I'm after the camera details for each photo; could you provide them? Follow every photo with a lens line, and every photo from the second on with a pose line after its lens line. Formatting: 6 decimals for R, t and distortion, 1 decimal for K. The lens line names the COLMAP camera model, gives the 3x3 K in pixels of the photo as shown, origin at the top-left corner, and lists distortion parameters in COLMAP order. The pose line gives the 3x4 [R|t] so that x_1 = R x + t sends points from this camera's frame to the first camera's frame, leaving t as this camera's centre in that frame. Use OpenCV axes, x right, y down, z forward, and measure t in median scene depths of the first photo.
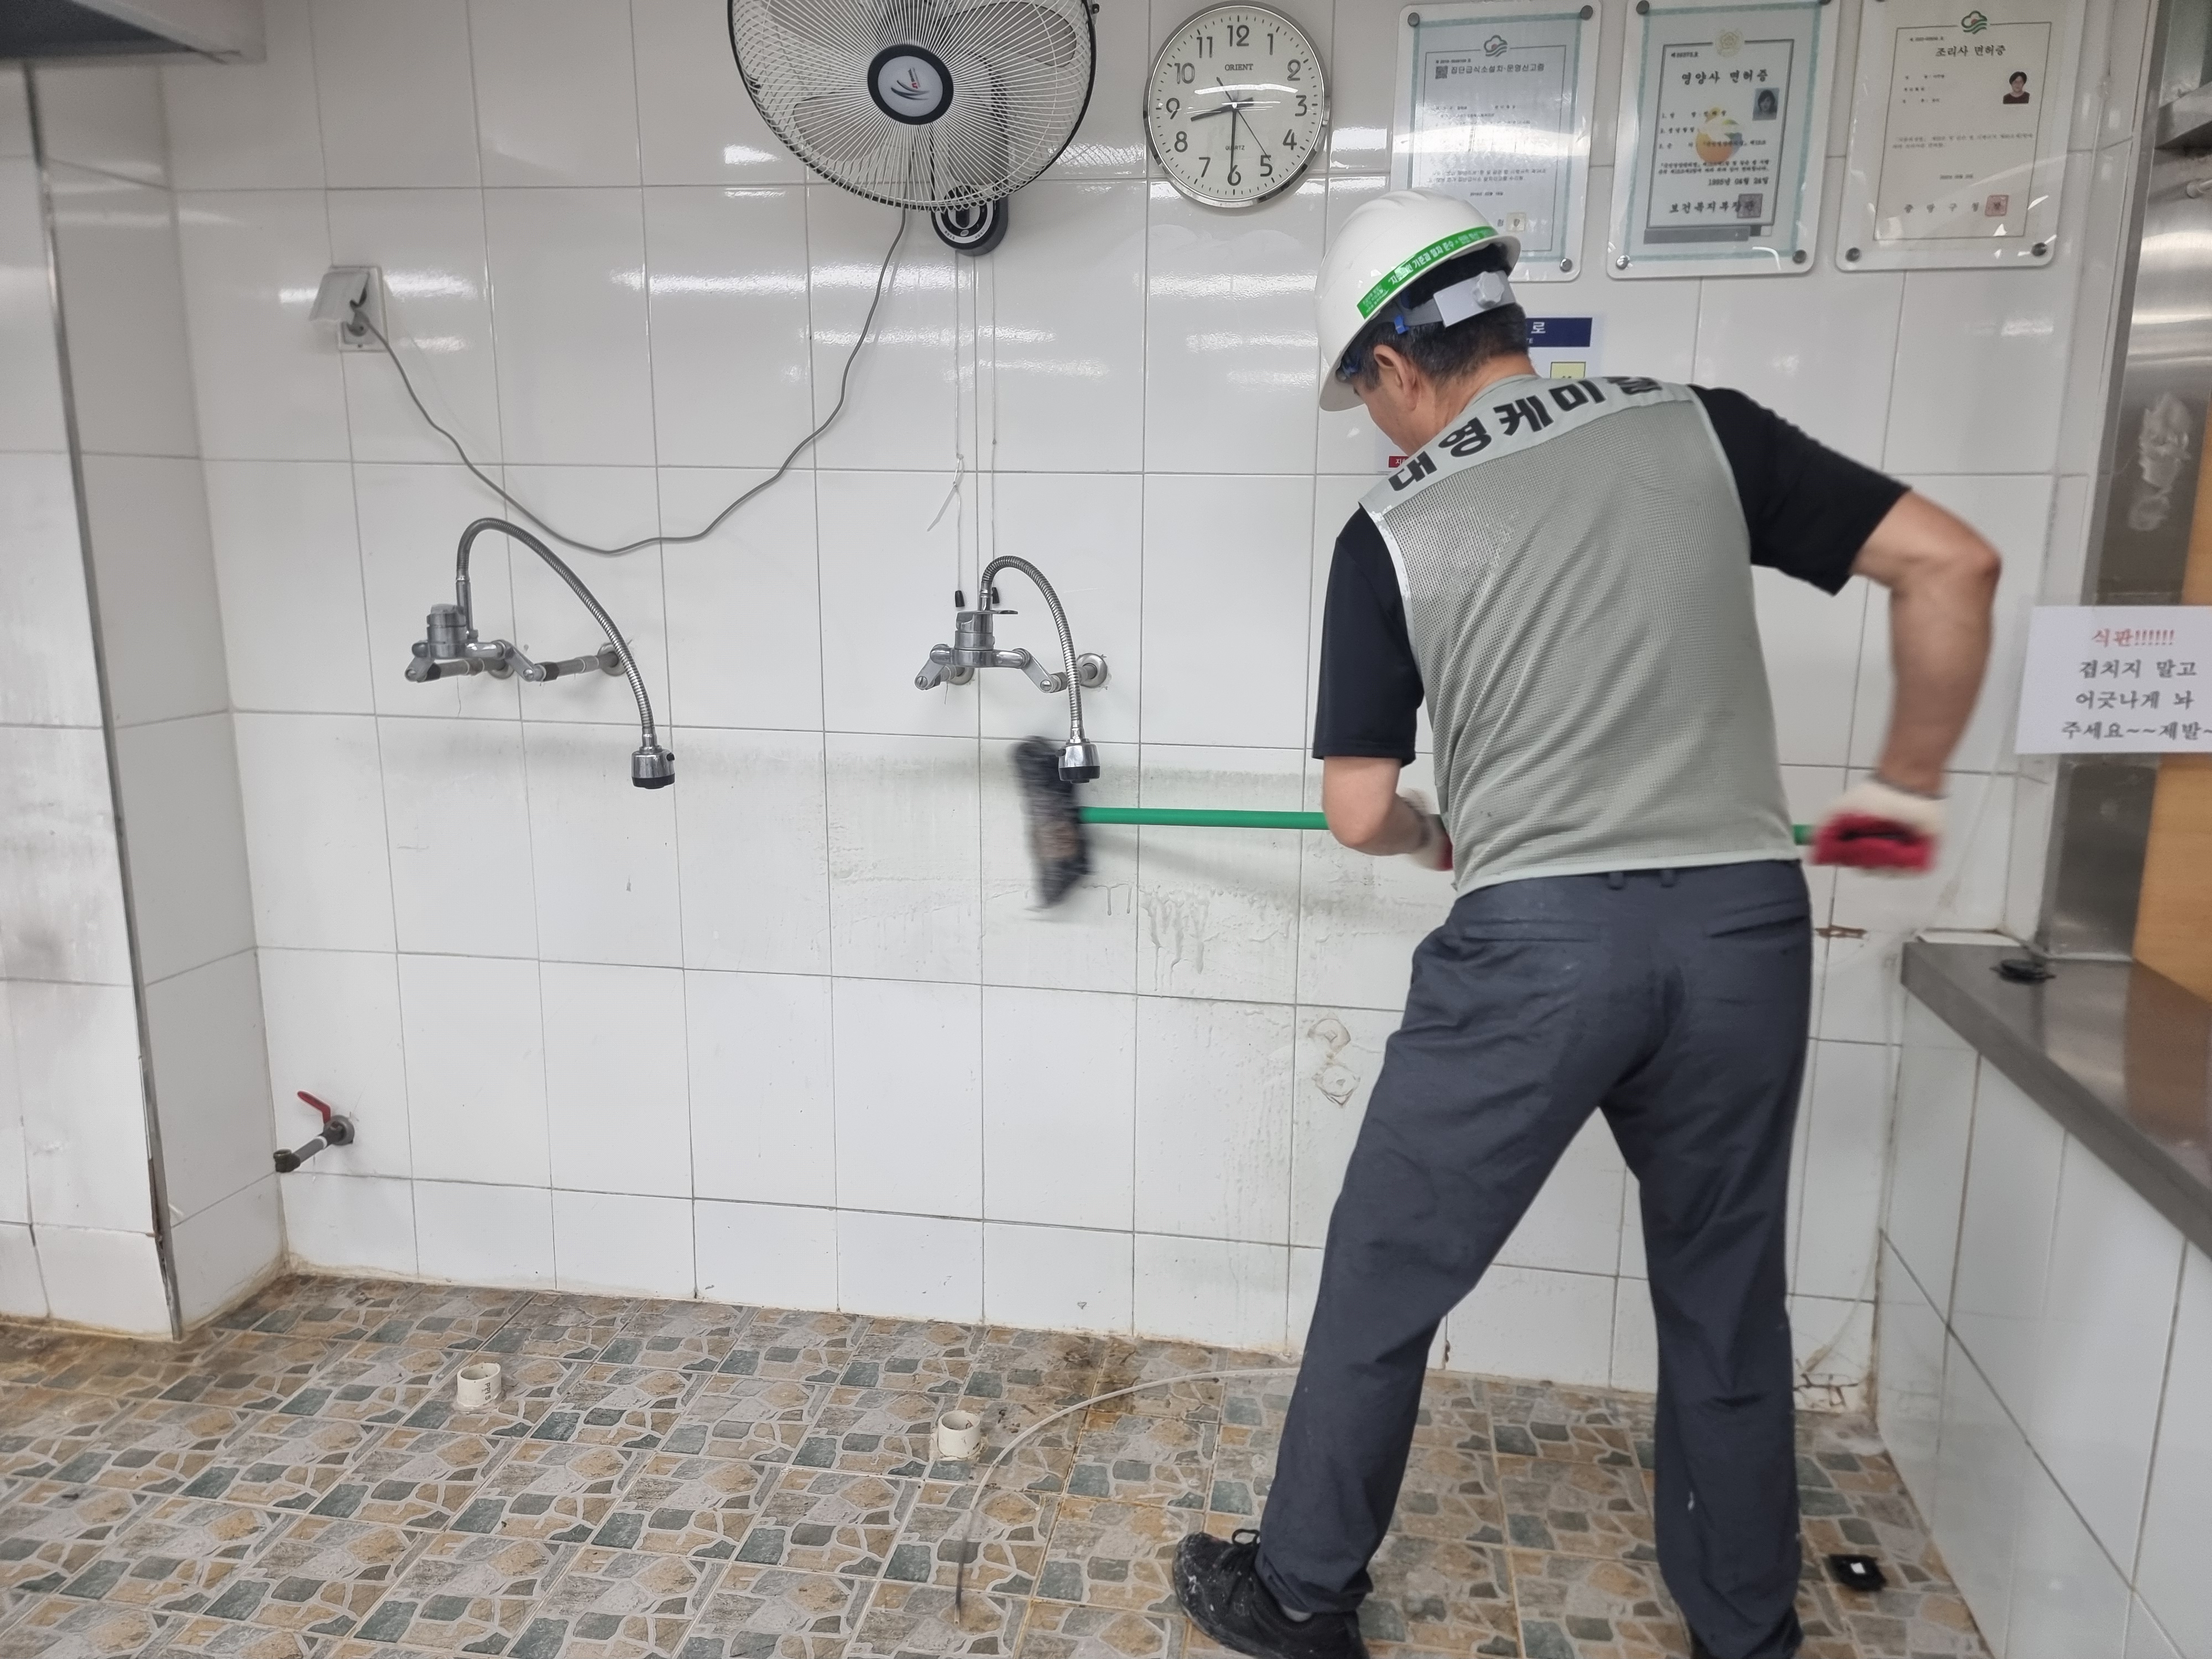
lens RADIAL K [[1524.1, 0, 1120.1], [0, 1524.1, 821.1], [0, 0, 1]] dist [0.087444, -0.074906]
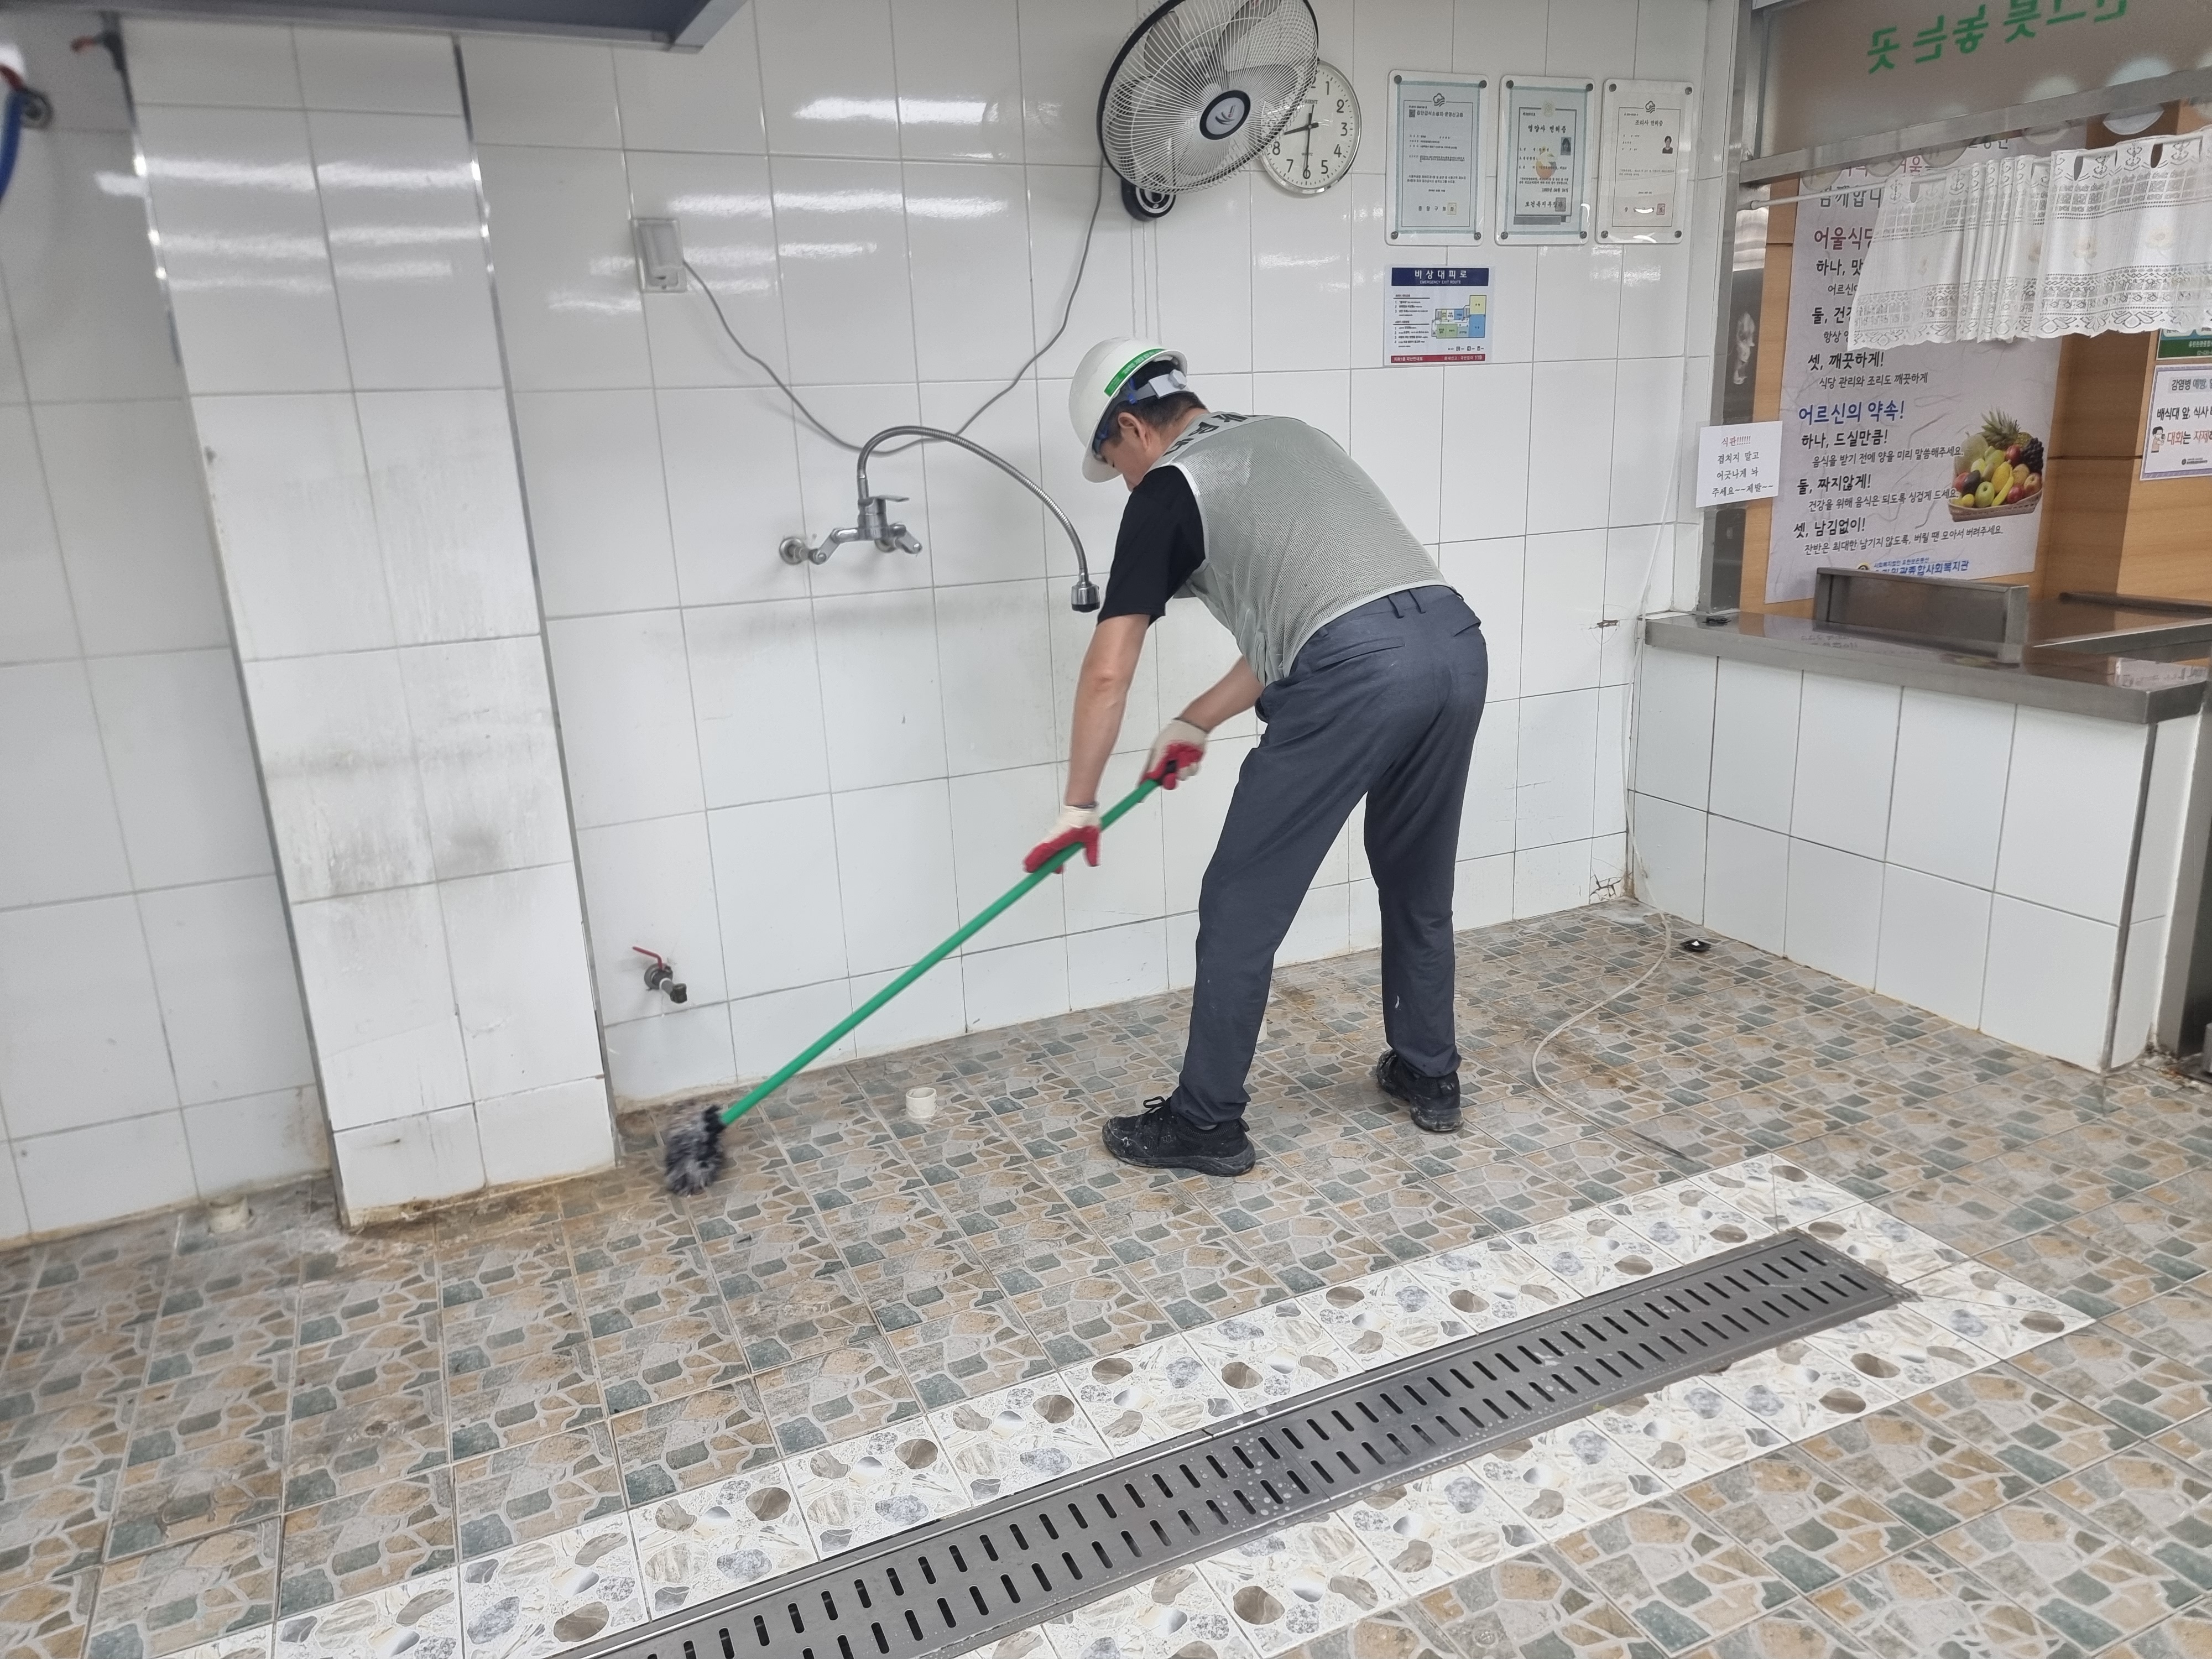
lens RADIAL K [[1533.9, 0, 1115.2], [0, 1533.9, 825.5], [0, 0, 1]] dist [0.078369, -0.067002]
pose [[0.826088, -0.187664, 0.531376, -0.987625], [0.156342, 0.982230, 0.103838, 0.026971], [-0.541420, -0.002703, 0.840748, -0.185242]]
